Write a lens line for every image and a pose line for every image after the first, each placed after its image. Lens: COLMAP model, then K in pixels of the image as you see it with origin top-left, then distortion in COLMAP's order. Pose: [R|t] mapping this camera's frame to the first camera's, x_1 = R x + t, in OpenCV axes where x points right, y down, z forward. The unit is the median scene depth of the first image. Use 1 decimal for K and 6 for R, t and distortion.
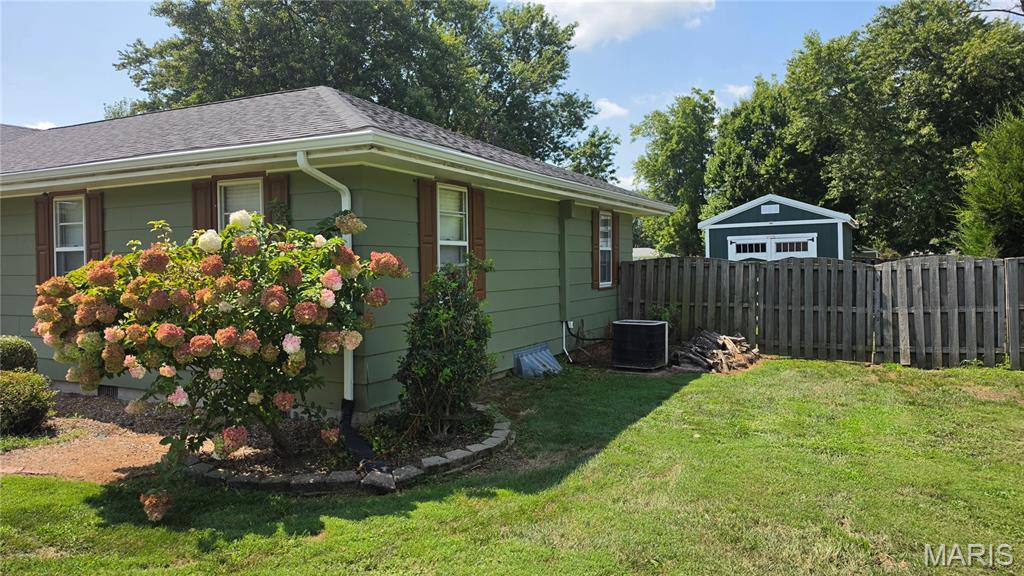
lens RADIAL K [[706.8, 0, 507.9], [0, 706.8, 284.9], [0, 0, 1]] dist [0.079447, -0.109825]
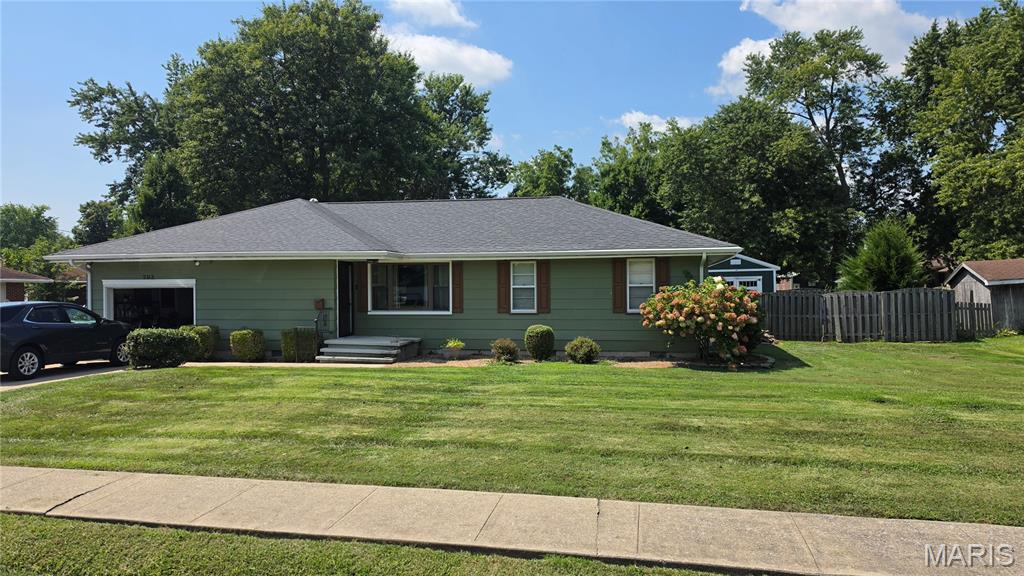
lens RADIAL K [[695.4, 0, 512.3], [0, 695.4, 295.8], [0, 0, 1]] dist [0.140222, -0.261637]
pose [[0.960725, 0.001431, 0.277500, -0.222980], [0.004739, 0.999756, -0.021561, 0.003750], [-0.277463, 0.022029, 0.960484, -0.173510]]
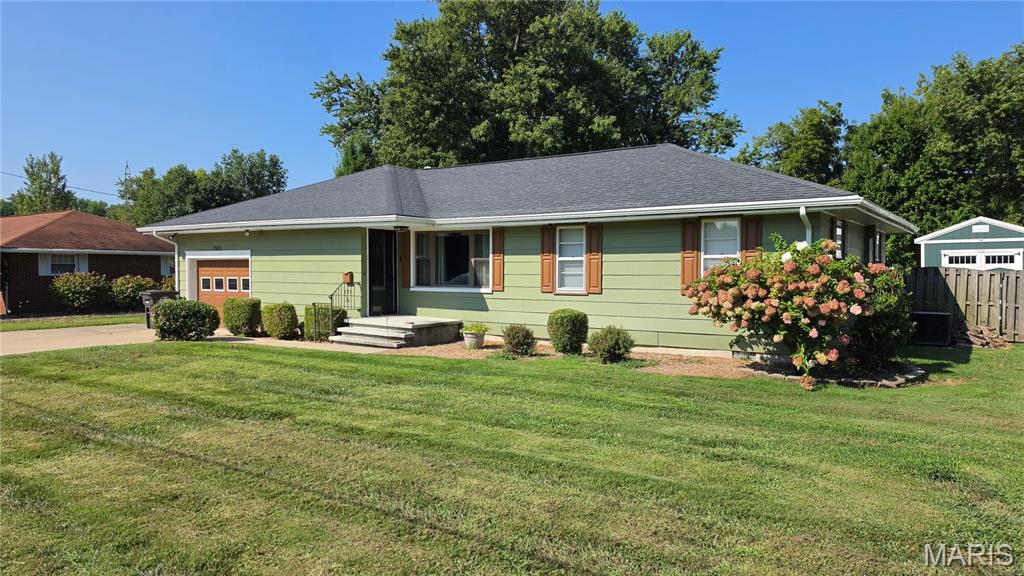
lens RADIAL K [[706.8, 0, 507.9], [0, 706.8, 284.9], [0, 0, 1]] dist [0.079447, -0.109825]
pose [[0.993524, 0.014419, -0.112705, -0.106436], [-0.015326, 0.999857, -0.007180, 0.004318], [0.112585, 0.008861, 0.993603, -0.111797]]
